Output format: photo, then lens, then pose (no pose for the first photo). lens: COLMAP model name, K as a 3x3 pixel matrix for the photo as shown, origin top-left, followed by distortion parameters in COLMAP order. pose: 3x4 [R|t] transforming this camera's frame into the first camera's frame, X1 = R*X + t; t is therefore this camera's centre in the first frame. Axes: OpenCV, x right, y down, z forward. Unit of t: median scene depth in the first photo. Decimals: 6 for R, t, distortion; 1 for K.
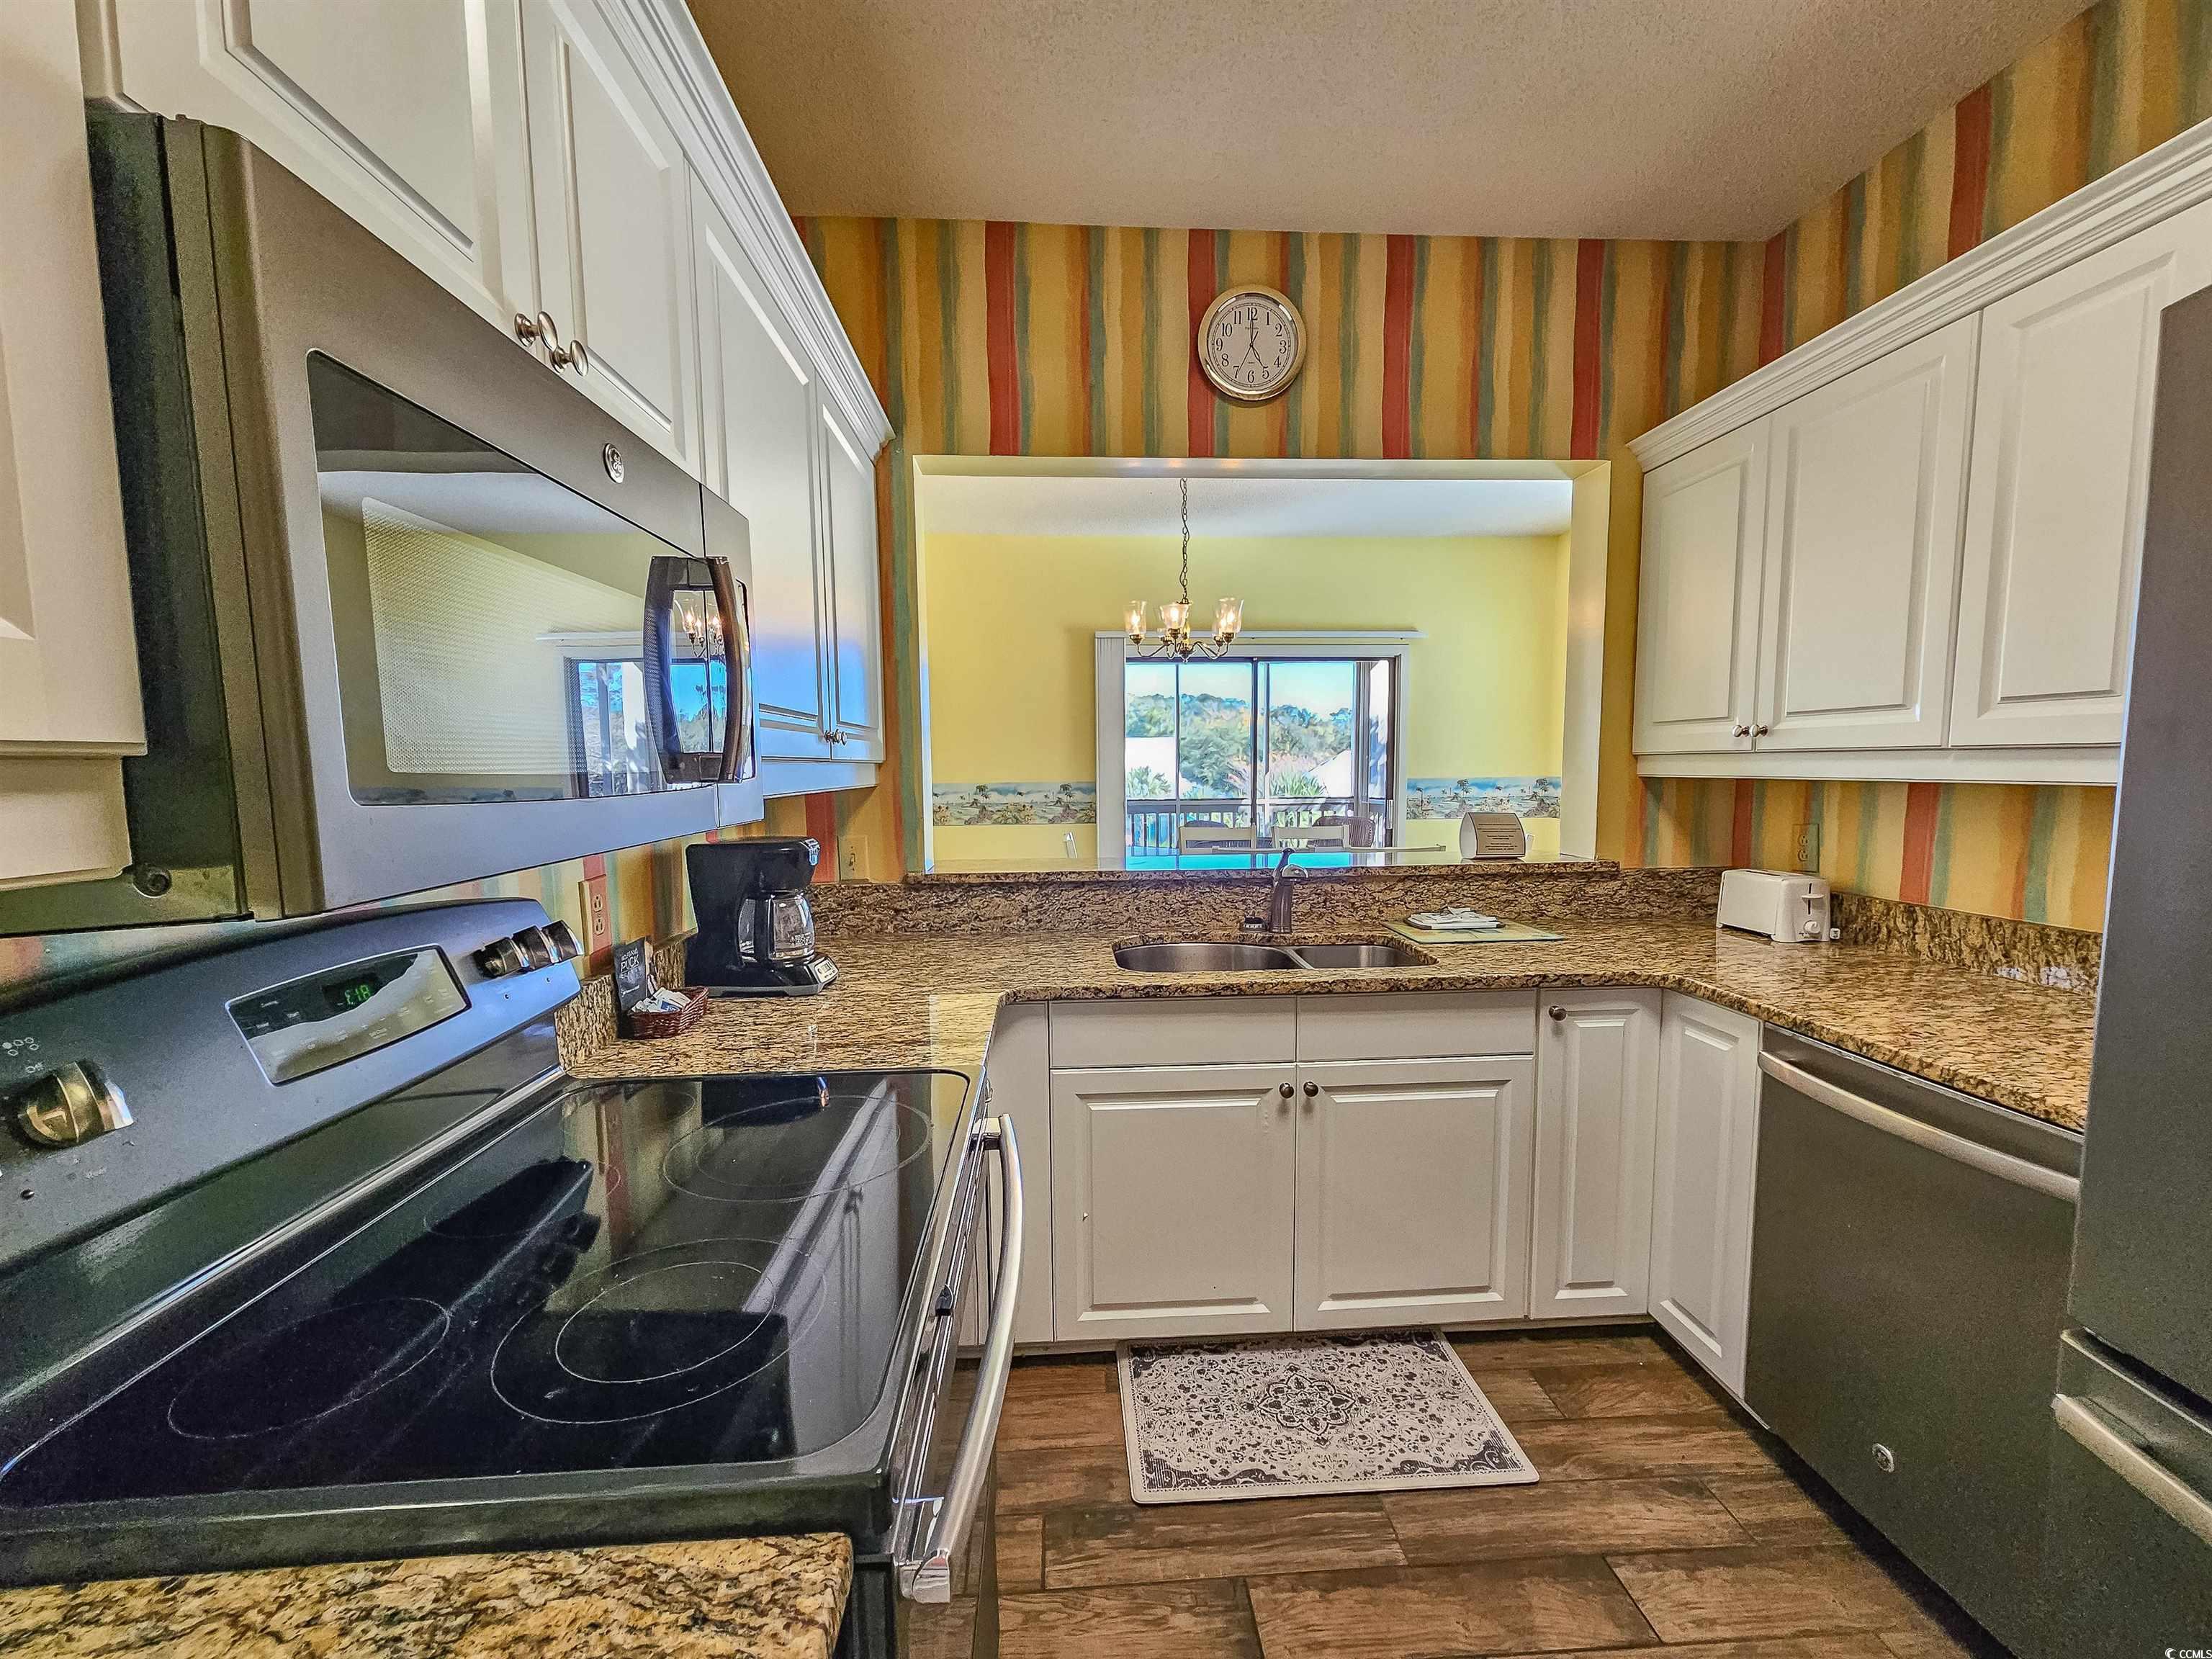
lens RADIAL K [[895.8, 0, 1109.5], [0, 895.8, 852.3], [0, 0, 1]] dist [-0.001068, -0.000644]
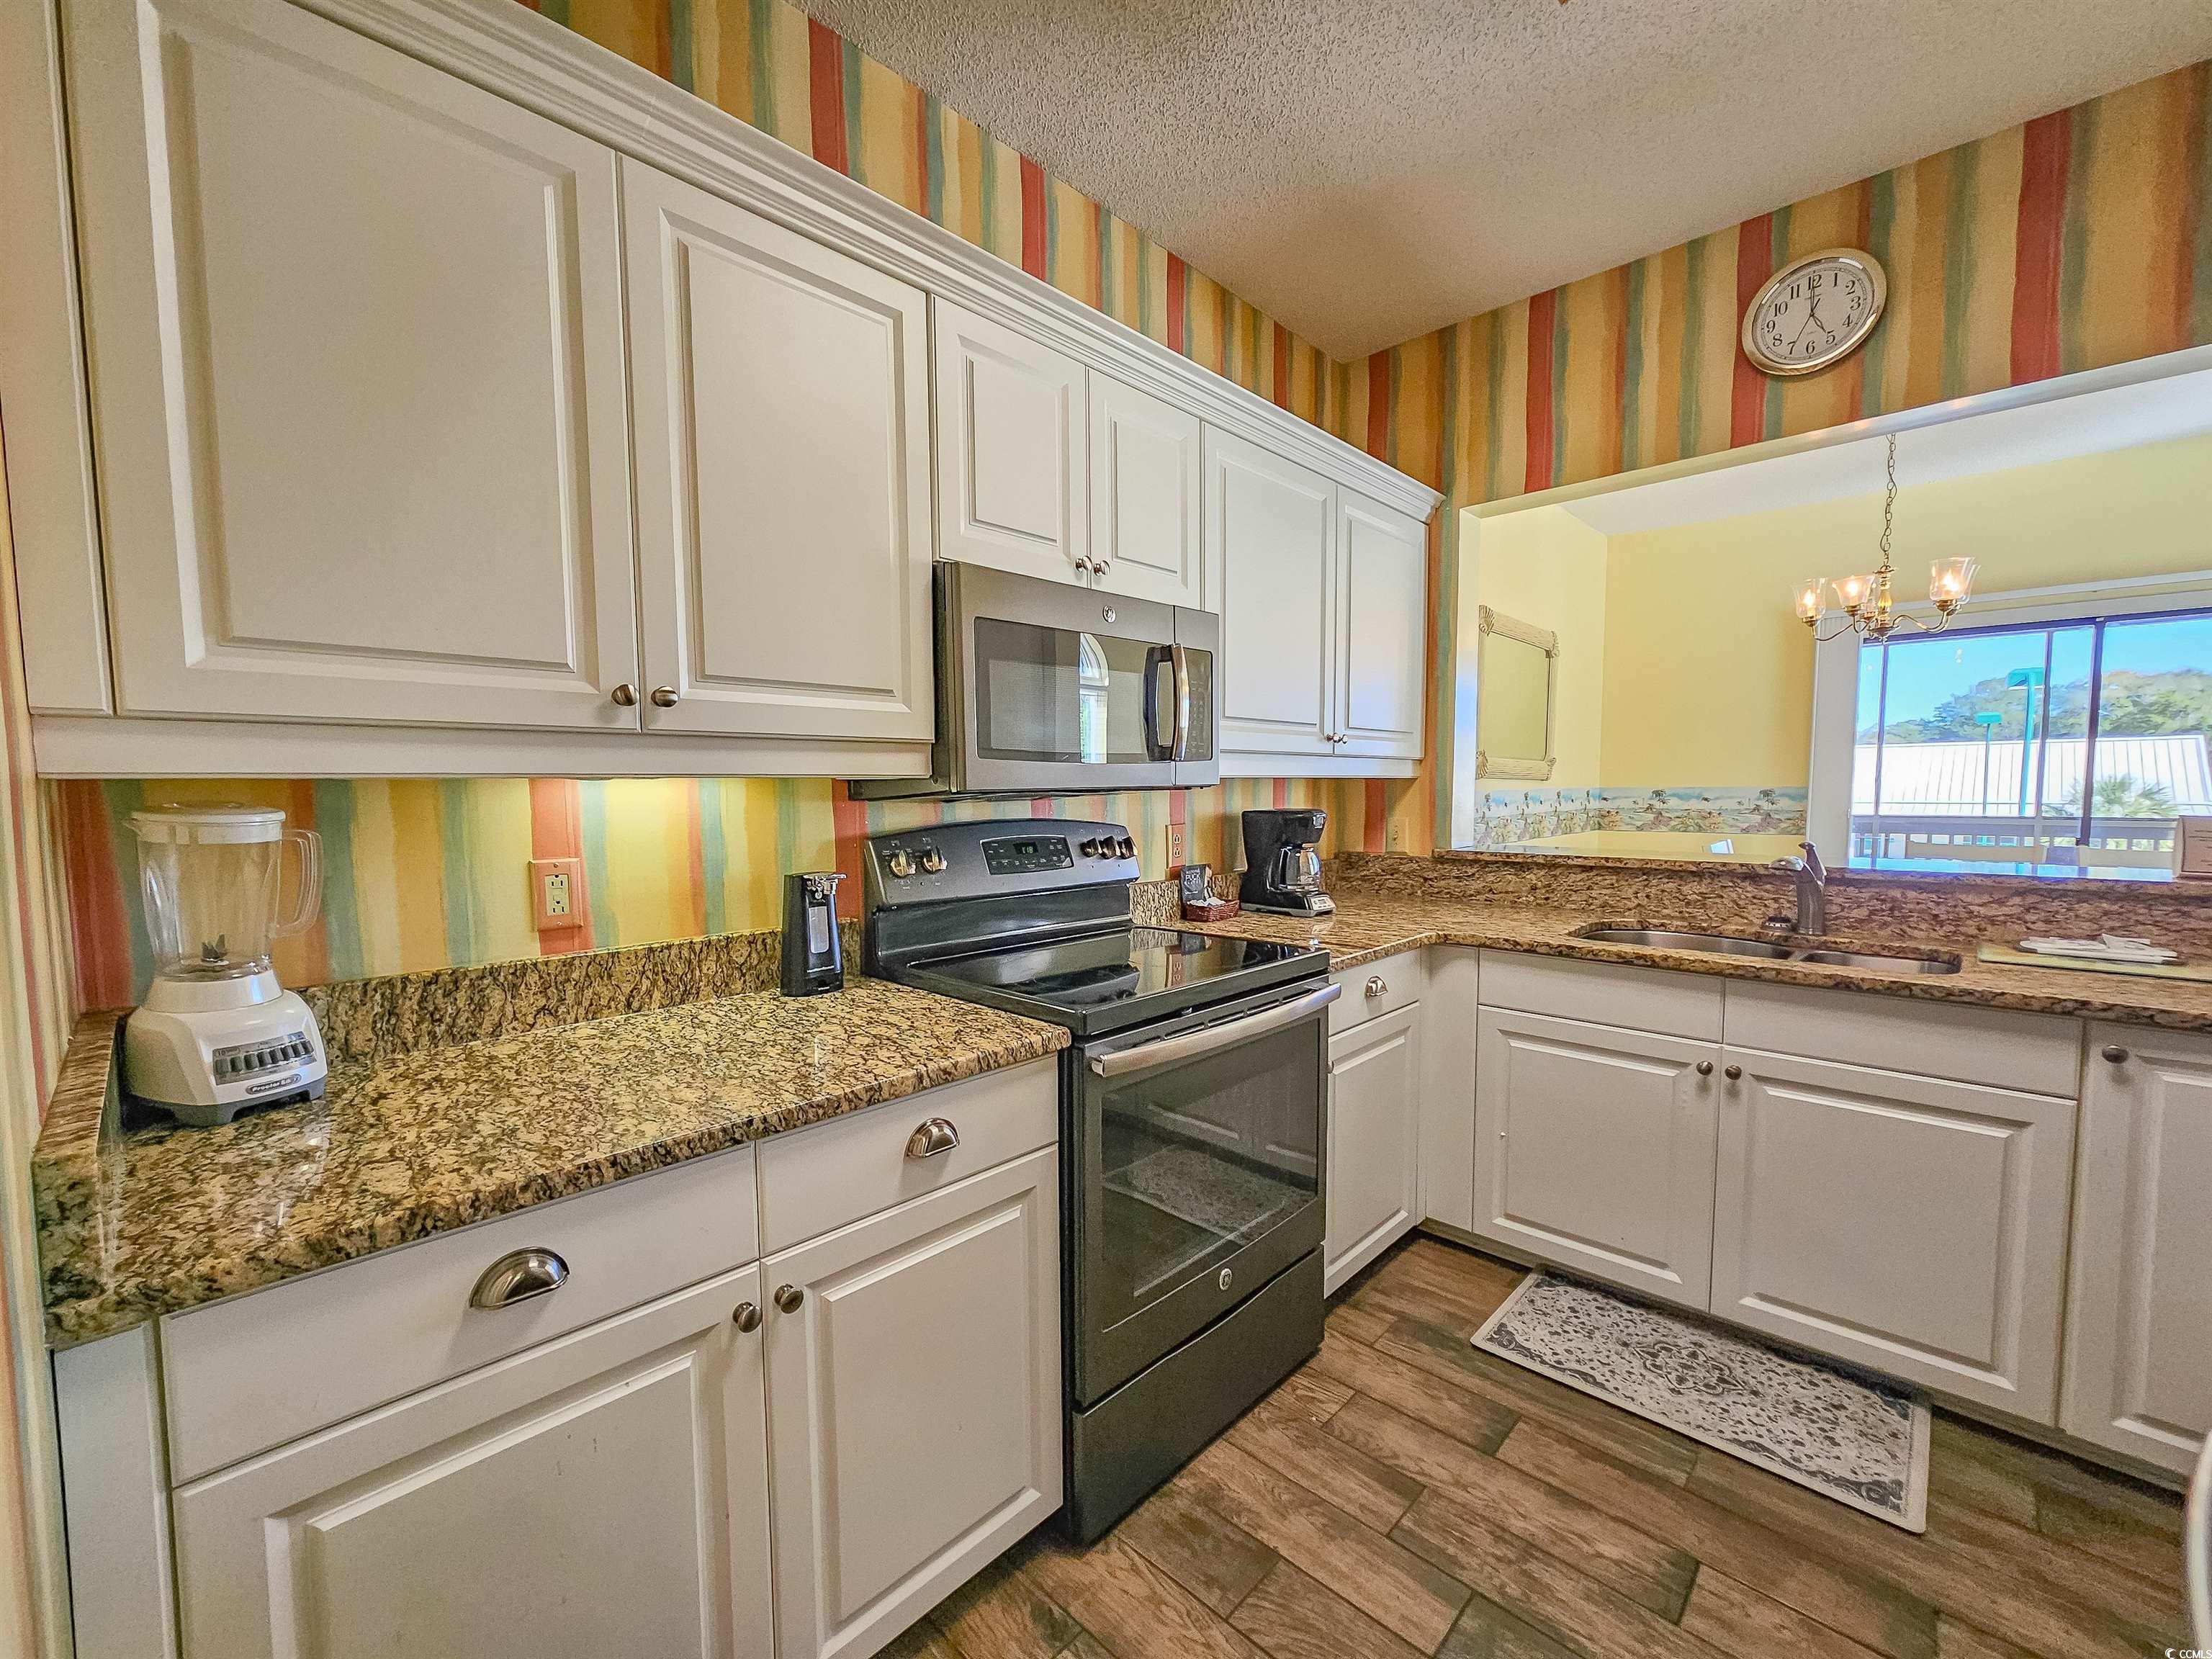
lens RADIAL K [[902.7, 0, 1111.1], [0, 902.7, 845.2], [0, 0, 1]] dist [-0.004359, -0.000511]
pose [[0.680492, 0.052504, -0.730872, 0.456079], [-0.069757, 0.997541, 0.006712, 0.050030], [0.729428, 0.046416, 0.682481, -0.202763]]
